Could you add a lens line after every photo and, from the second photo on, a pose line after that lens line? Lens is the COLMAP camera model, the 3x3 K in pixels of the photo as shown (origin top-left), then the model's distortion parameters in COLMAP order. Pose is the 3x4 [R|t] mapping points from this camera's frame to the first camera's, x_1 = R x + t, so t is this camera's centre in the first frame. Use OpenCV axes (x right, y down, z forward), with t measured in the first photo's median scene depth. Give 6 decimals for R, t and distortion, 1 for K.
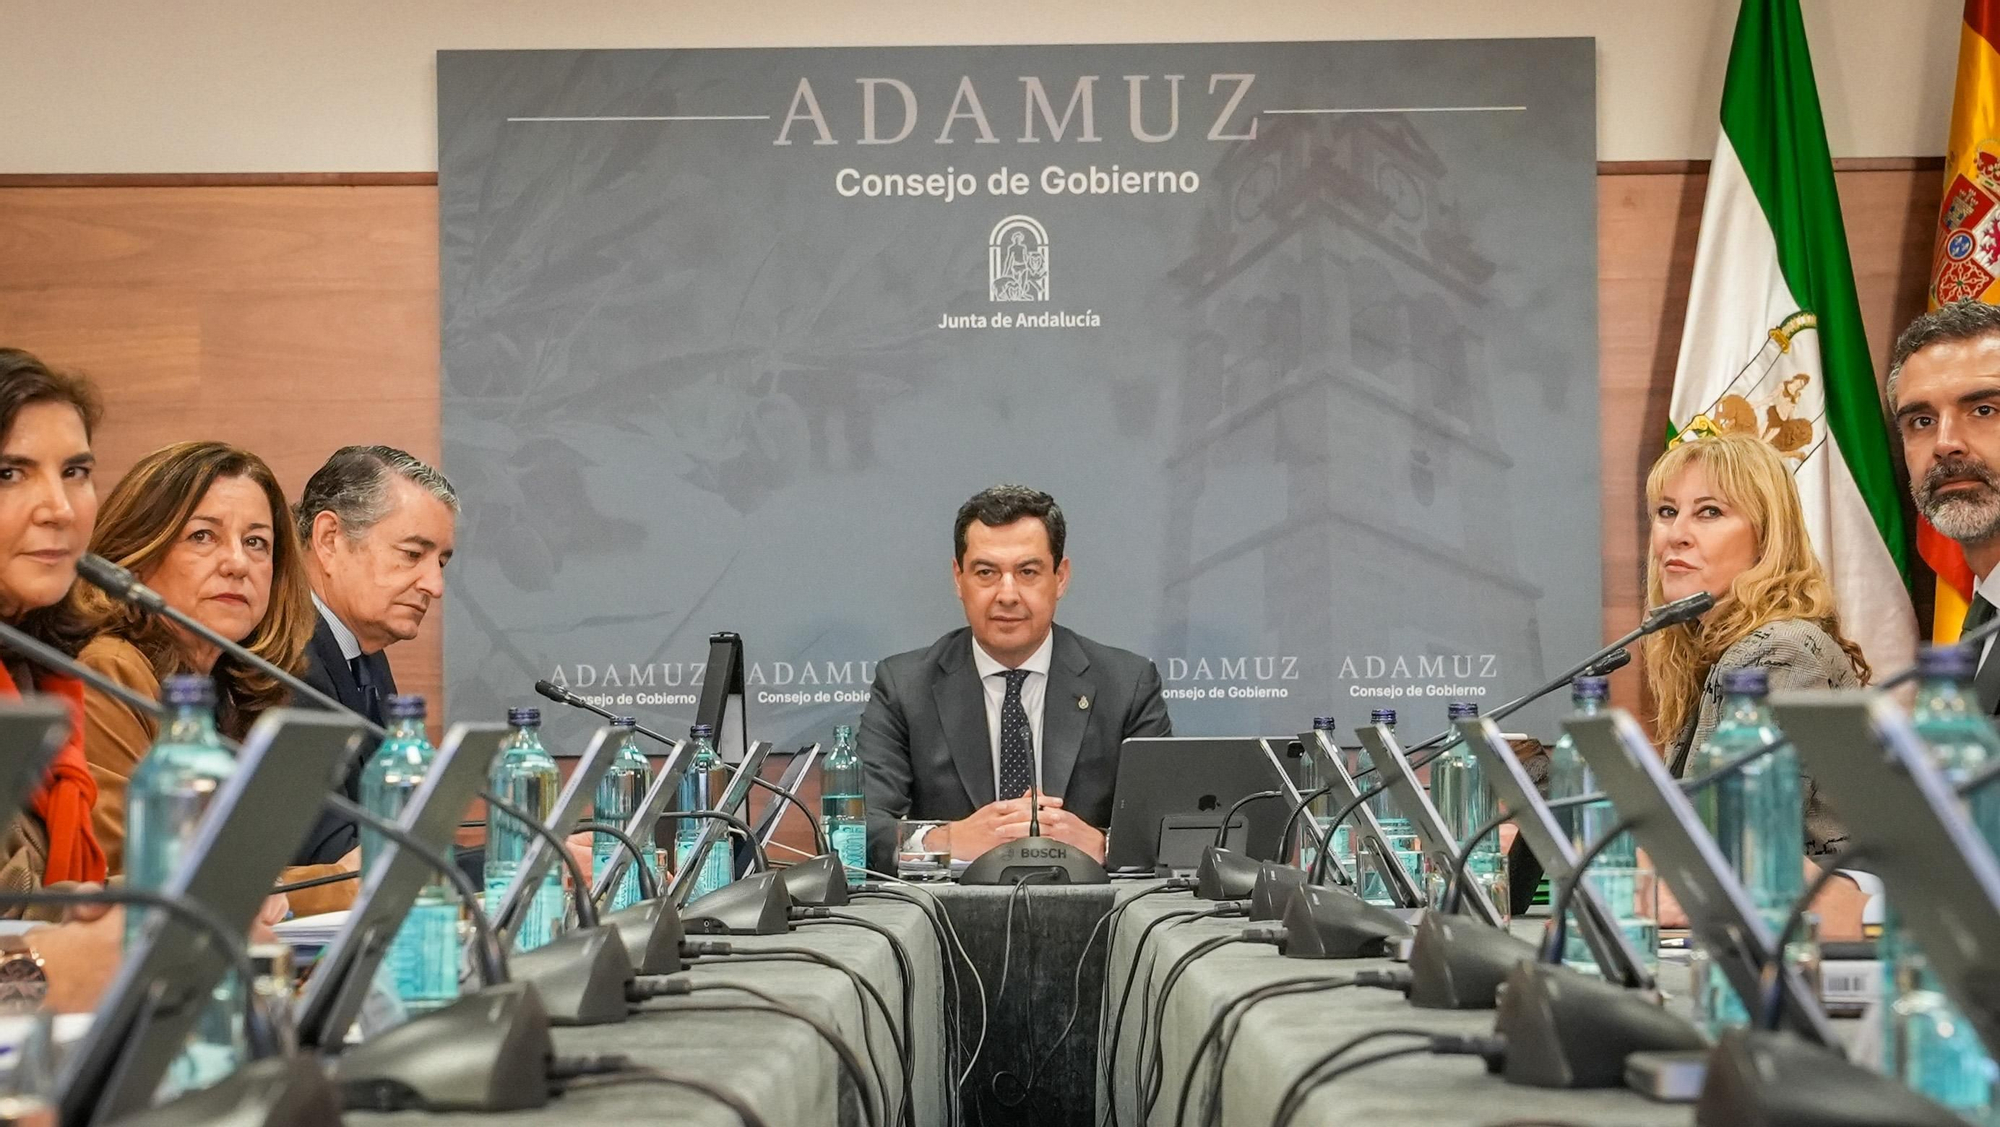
lens RADIAL K [[5849.3, 0, 1017.9], [0, 5849.3, 575.5], [0, 0, 1]] dist [0.414798, 0.000000]
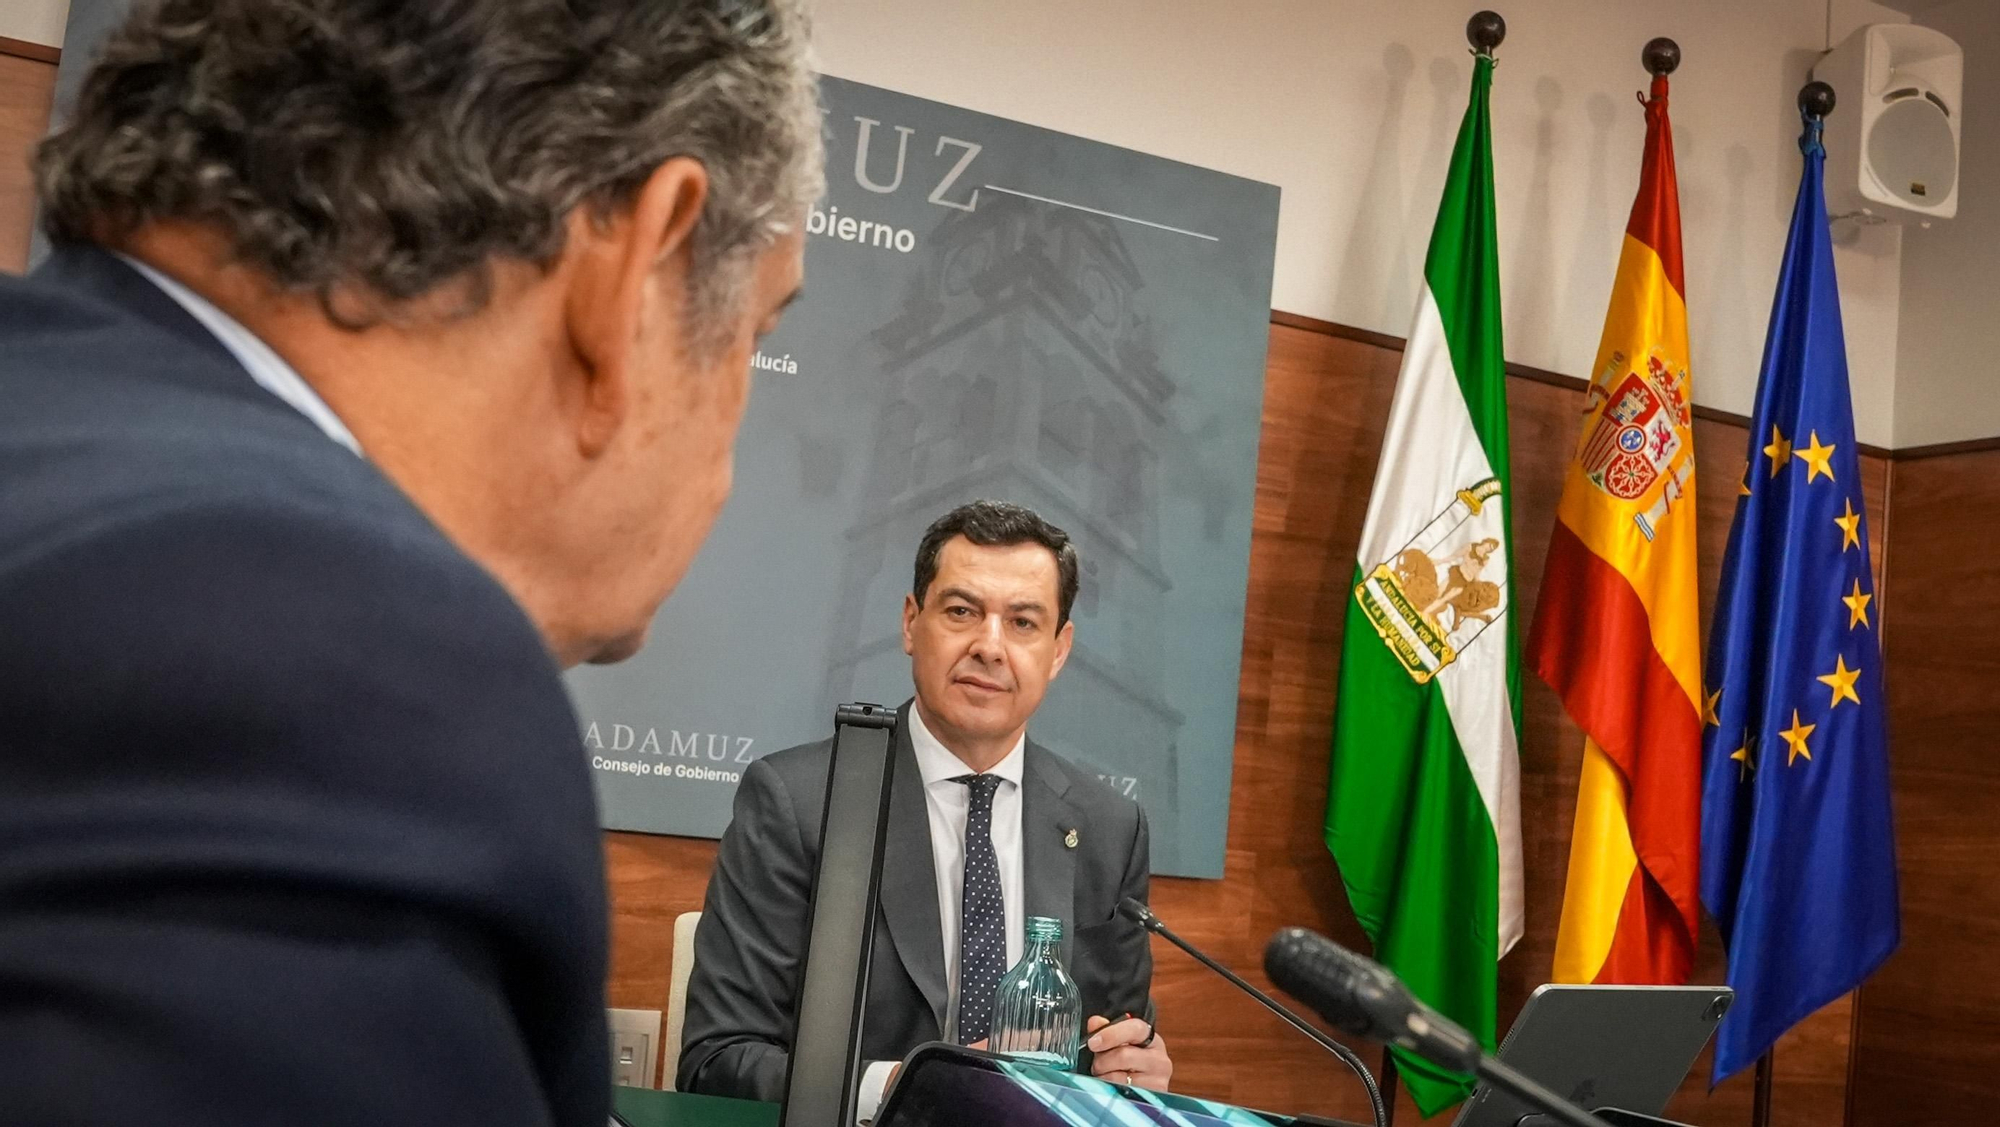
lens RADIAL K [[2162.1, 0, 1004.9], [0, 2162.1, 553.6], [0, 0, 1]] dist [-0.103846, 0.000000]
pose [[0.903216, 0.147653, 0.402987, -0.087842], [-0.119469, 0.988344, -0.094360, 0.012855], [-0.412222, 0.037083, 0.910328, 0.681903]]
